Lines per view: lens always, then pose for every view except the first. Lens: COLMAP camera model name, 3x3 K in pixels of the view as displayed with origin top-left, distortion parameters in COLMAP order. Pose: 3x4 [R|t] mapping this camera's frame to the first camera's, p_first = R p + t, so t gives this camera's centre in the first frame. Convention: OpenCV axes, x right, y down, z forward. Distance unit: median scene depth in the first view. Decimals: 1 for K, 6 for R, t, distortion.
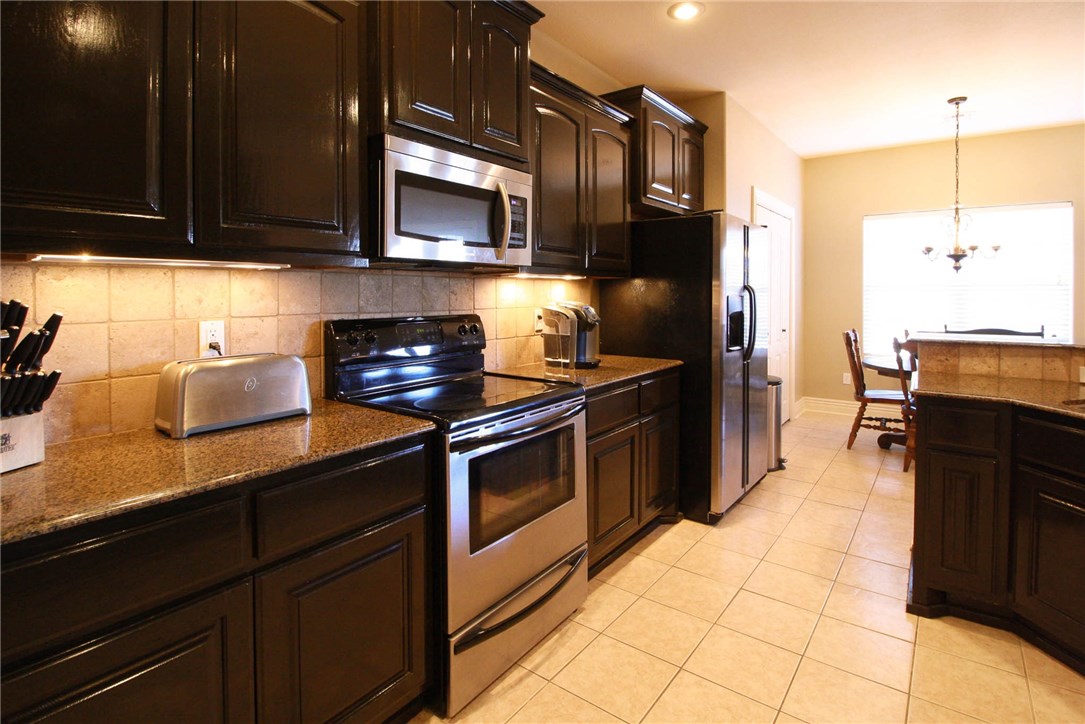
lens RADIAL K [[555.8, 0, 542.3], [0, 555.8, 293.9], [0, 0, 1]] dist [0.000415, -0.000312]
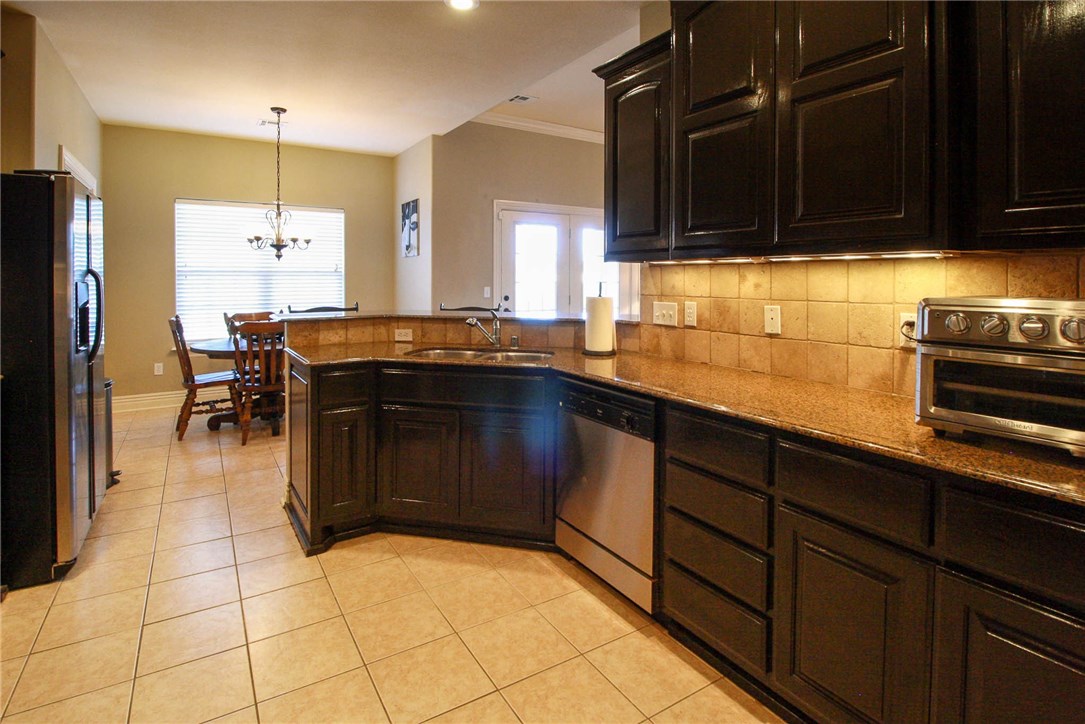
lens RADIAL K [[554.0, 0, 542.8], [0, 554.0, 283.6], [0, 0, 1]] dist [-0.002131, -0.000046]
pose [[0.360668, -0.010936, 0.932630, -0.153811], [0.002308, 0.999939, 0.010833, -0.001547], [-0.932692, -0.001754, 0.360671, 0.092998]]
